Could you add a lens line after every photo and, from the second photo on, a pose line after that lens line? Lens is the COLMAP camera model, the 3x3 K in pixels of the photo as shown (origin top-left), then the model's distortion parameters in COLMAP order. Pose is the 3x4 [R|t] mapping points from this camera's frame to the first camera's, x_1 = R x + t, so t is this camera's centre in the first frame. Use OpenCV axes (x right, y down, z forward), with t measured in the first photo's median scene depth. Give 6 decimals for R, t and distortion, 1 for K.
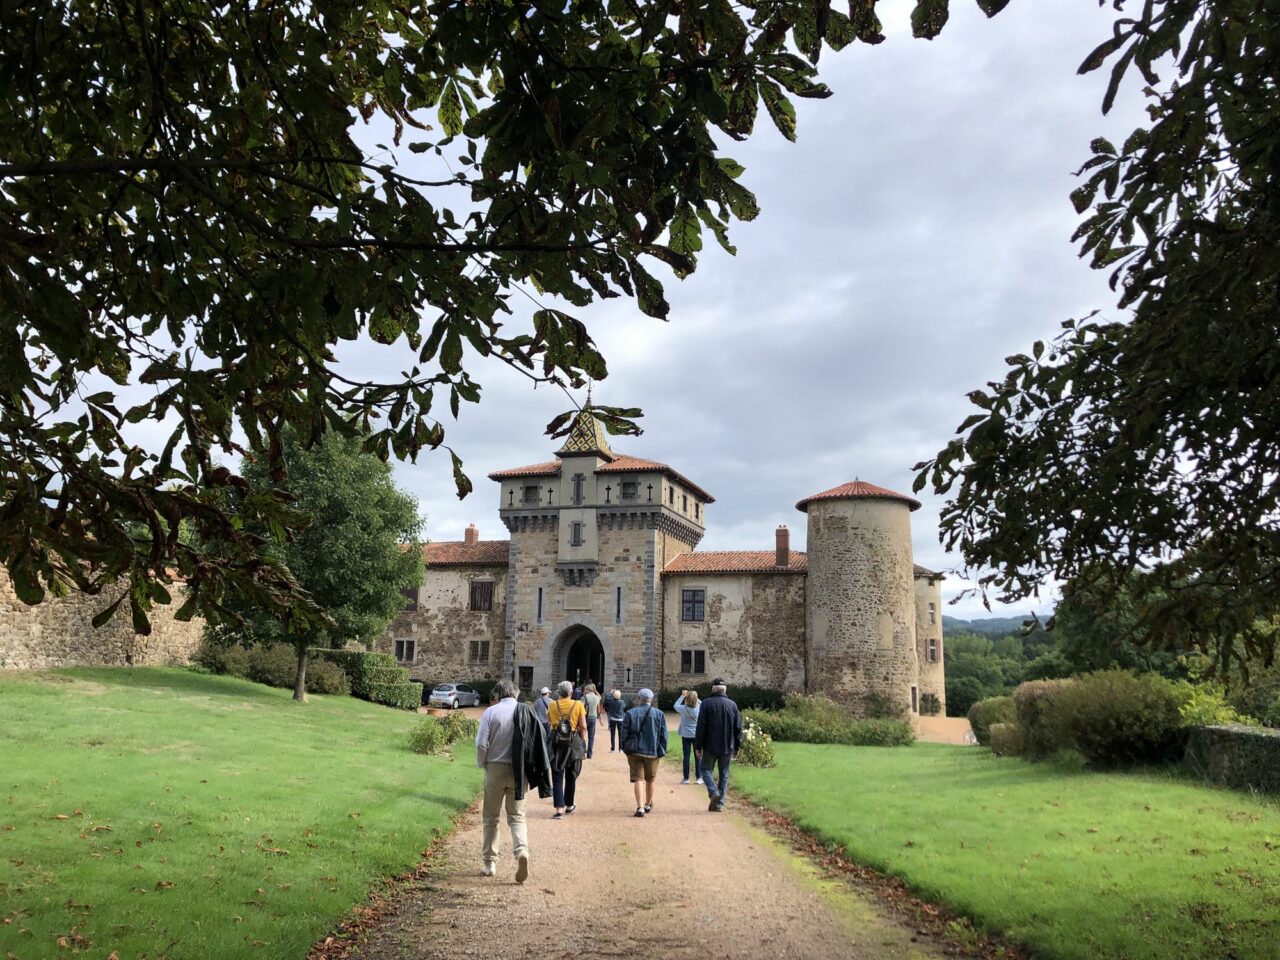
lens RADIAL K [[1026.8, 0, 633.8], [0, 1026.8, 477.4], [0, 0, 1]] dist [0.160212, -0.339120]
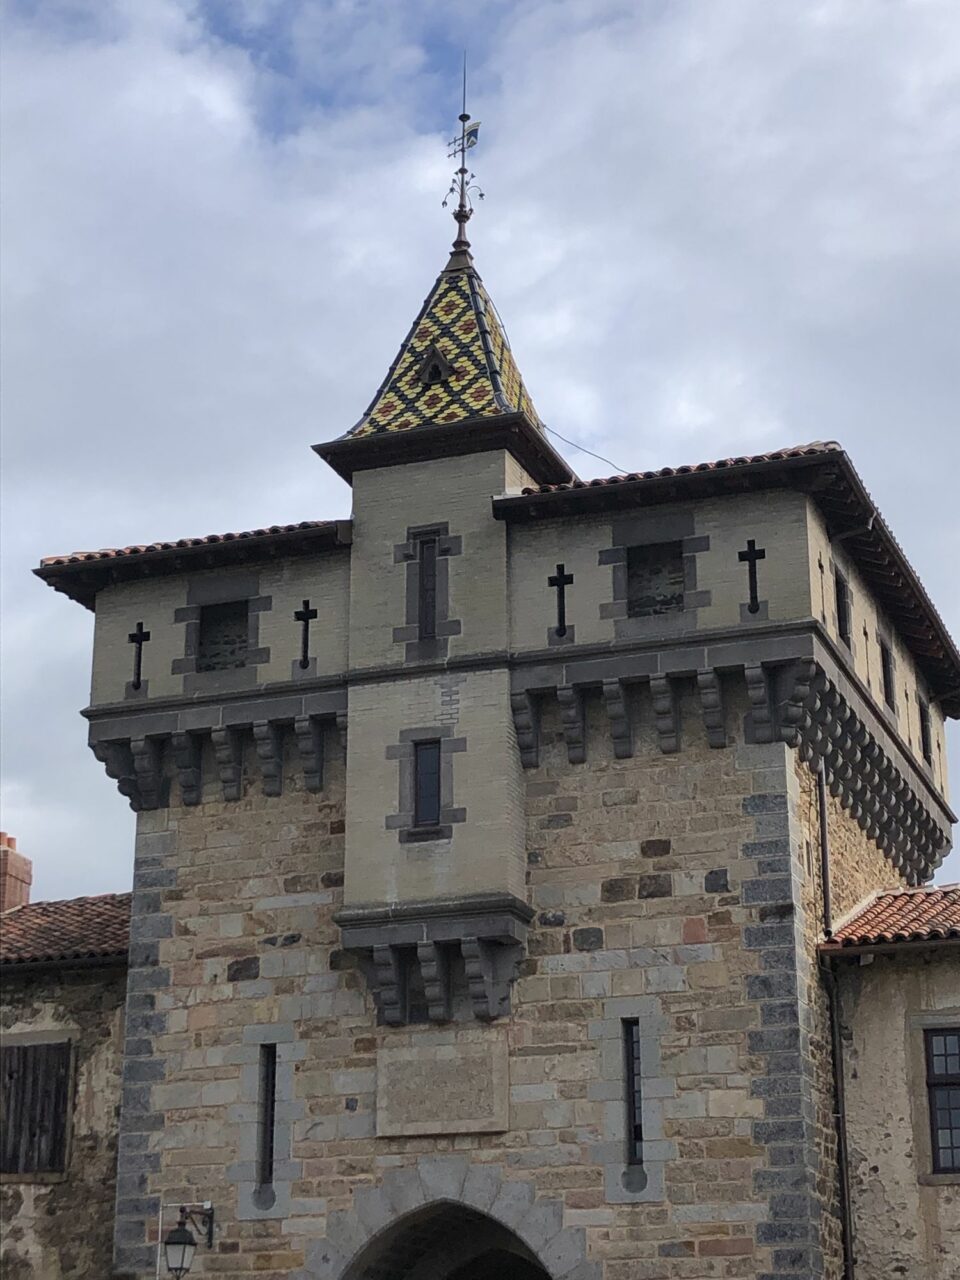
lens RADIAL K [[2381.1, 0, 482.2], [0, 2381.1, 633.0], [0, 0, 1]] dist [0.253974, -1.421837]
pose [[0.999011, -0.036353, -0.025602, -0.029210], [0.032140, 0.988290, -0.149161, 0.099736], [0.030724, 0.148191, 0.988481, 0.488283]]
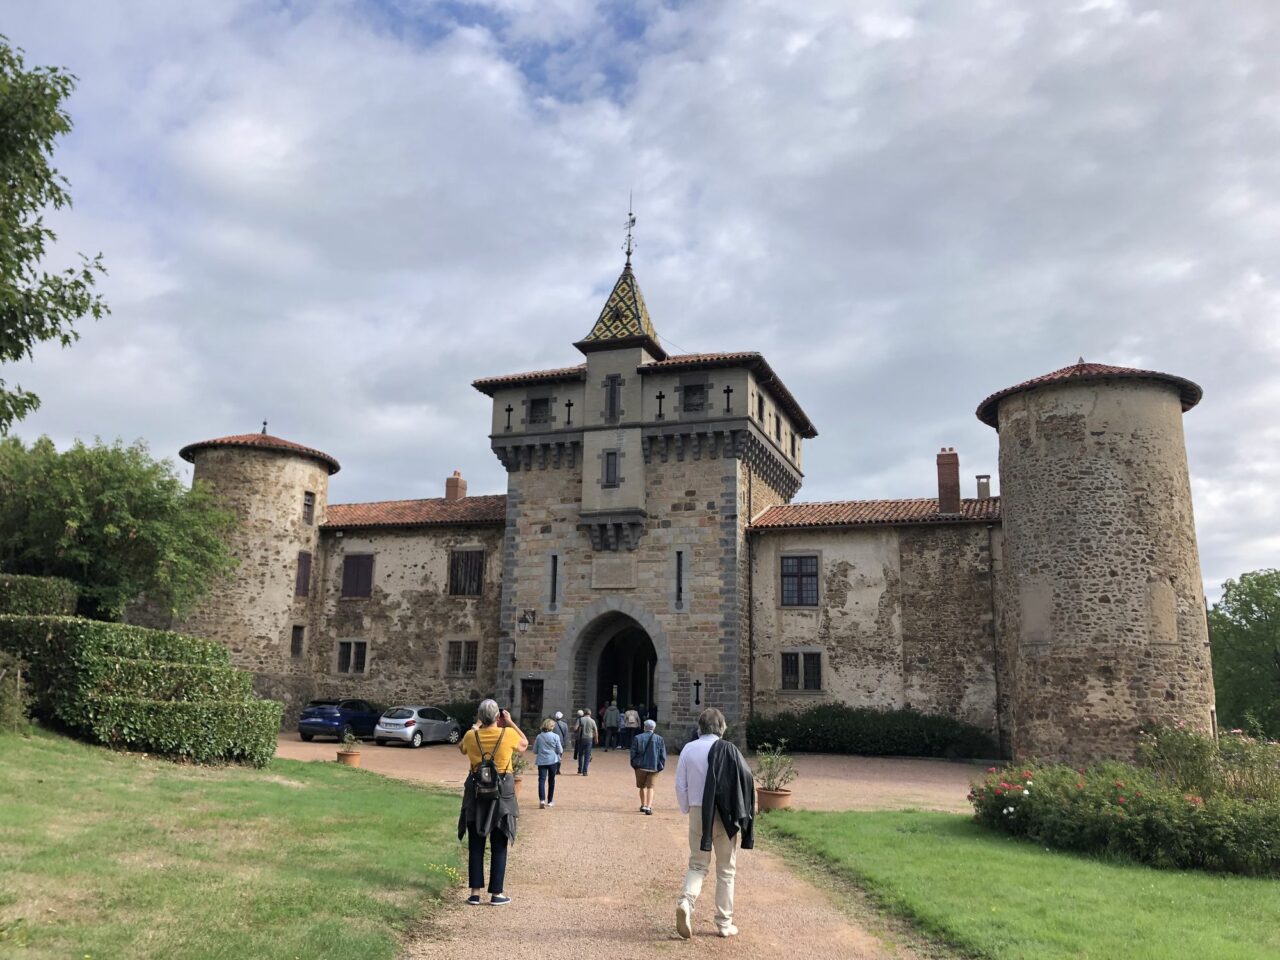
lens RADIAL K [[1051.7, 0, 629.1], [0, 1051.7, 478.9], [0, 0, 1]] dist [0.094945, -0.118964]
pose [[0.999360, -0.008707, -0.034686, -0.022212], [0.007949, 0.999728, -0.021937, 0.075658], [0.034867, 0.021647, 0.999157, 0.357061]]
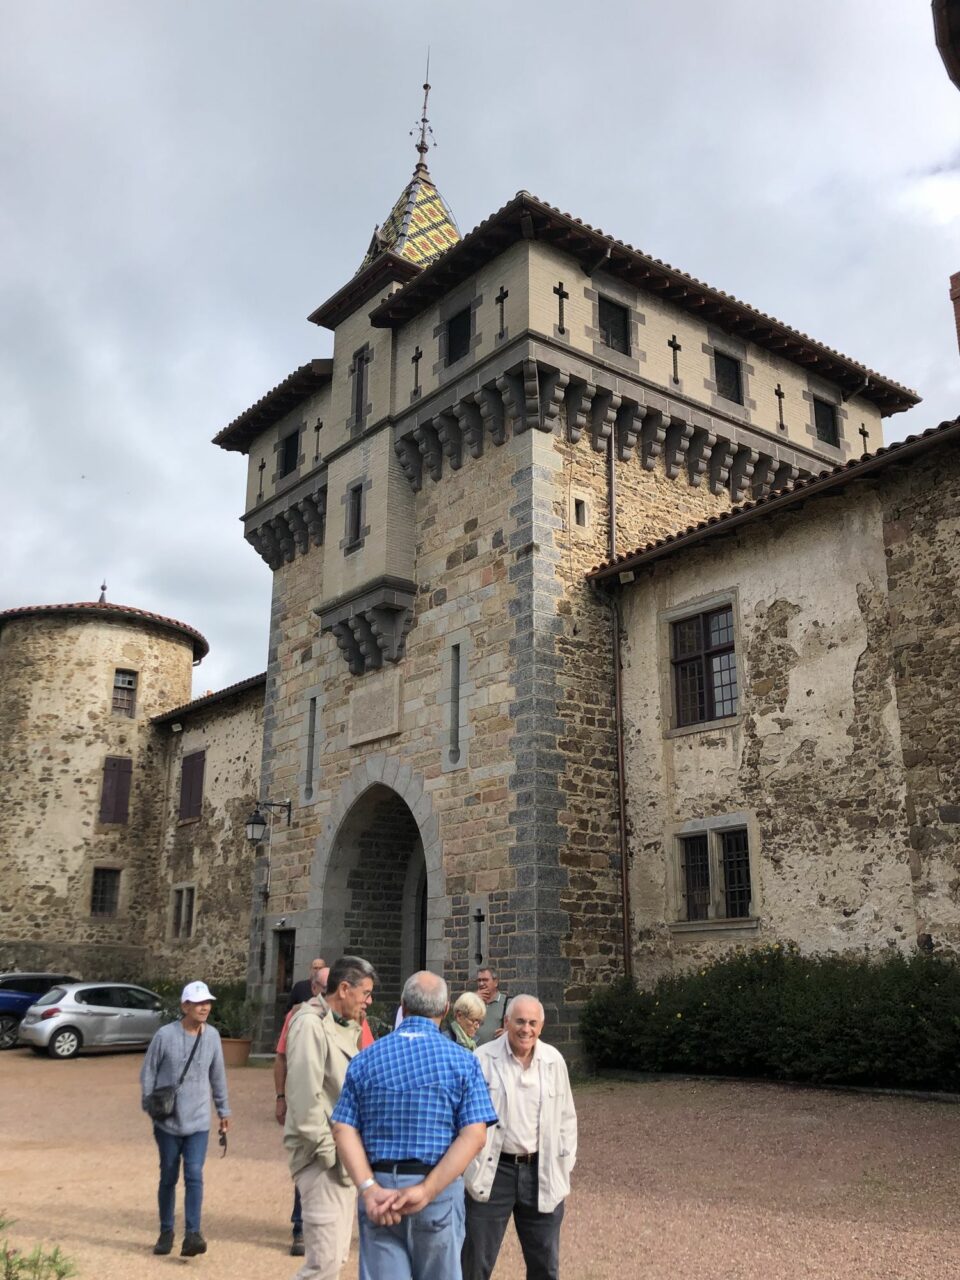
lens RADIAL K [[1208.8, 0, 482.7], [0, 1208.8, 635.0], [0, 0, 1]] dist [0.133720, -0.402593]
pose [[0.829295, -0.178922, -0.529393, 0.178235], [0.121145, 0.982389, -0.142250, 0.153406], [0.545522, 0.053834, 0.836366, 0.698463]]
